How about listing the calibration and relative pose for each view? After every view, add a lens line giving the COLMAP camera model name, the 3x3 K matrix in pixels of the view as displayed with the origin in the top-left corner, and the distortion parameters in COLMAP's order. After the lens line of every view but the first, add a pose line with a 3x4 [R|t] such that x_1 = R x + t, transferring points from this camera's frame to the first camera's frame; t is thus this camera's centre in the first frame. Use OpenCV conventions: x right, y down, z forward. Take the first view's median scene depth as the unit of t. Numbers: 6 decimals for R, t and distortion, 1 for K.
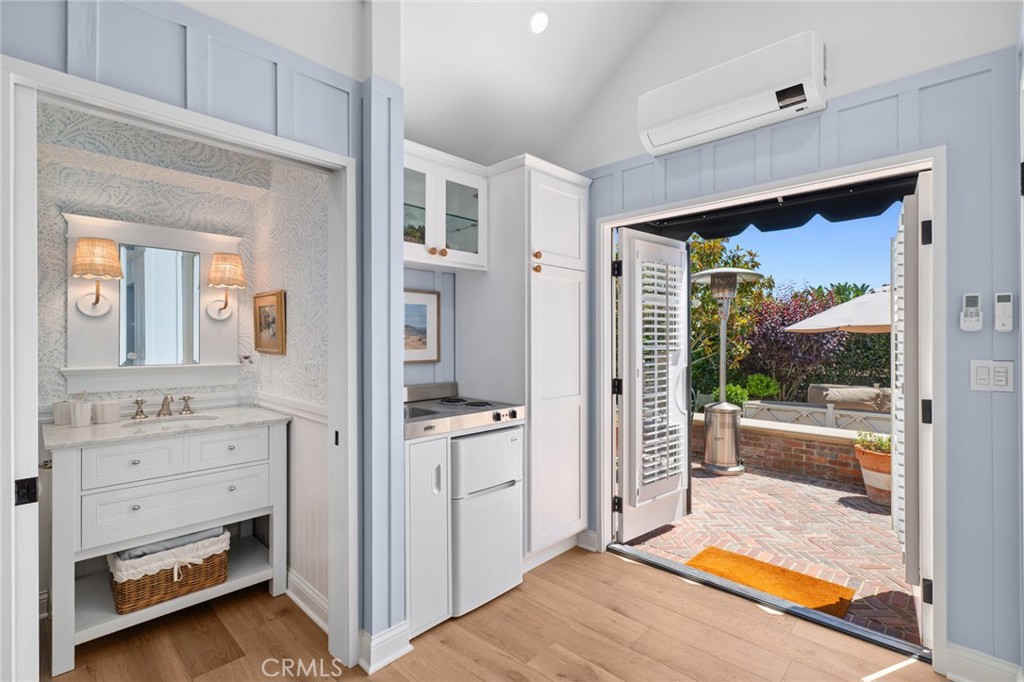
lens RADIAL K [[472.2, 0, 512.0], [0, 472.2, 341.0], [0, 0, 1]] dist [-0.000786, -0.000179]
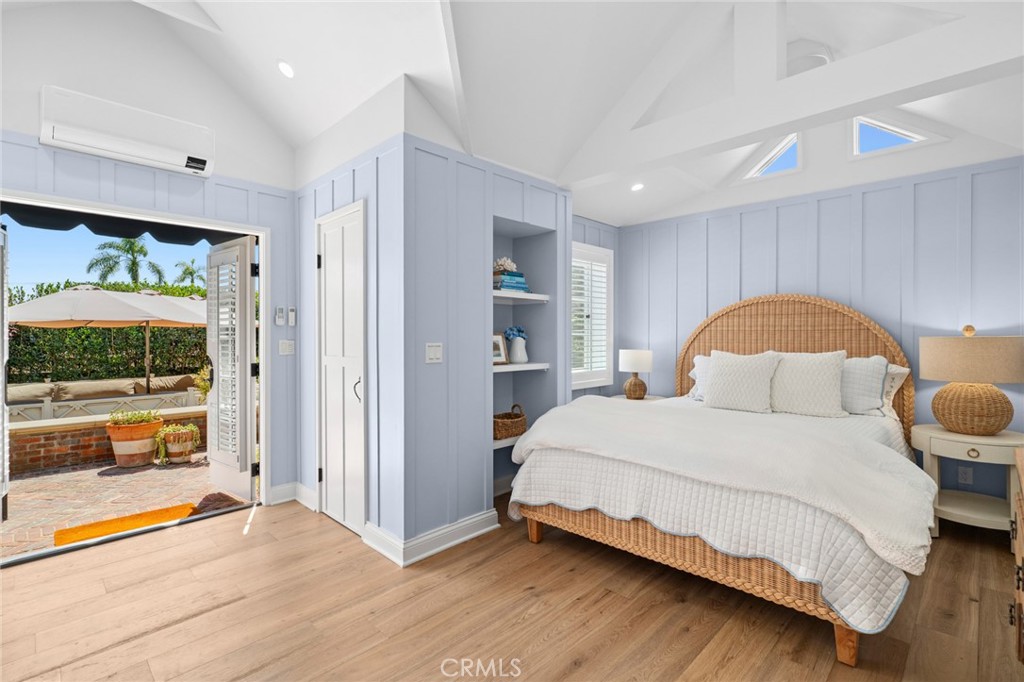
lens RADIAL K [[472.2, 0, 512.0], [0, 472.2, 341.0], [0, 0, 1]] dist [-0.000786, -0.000179]
pose [[0.018573, -0.008294, 0.999793, -0.505659], [0.004945, 0.999954, 0.008204, 0.016987], [-0.999815, 0.004792, 0.018614, -0.008888]]
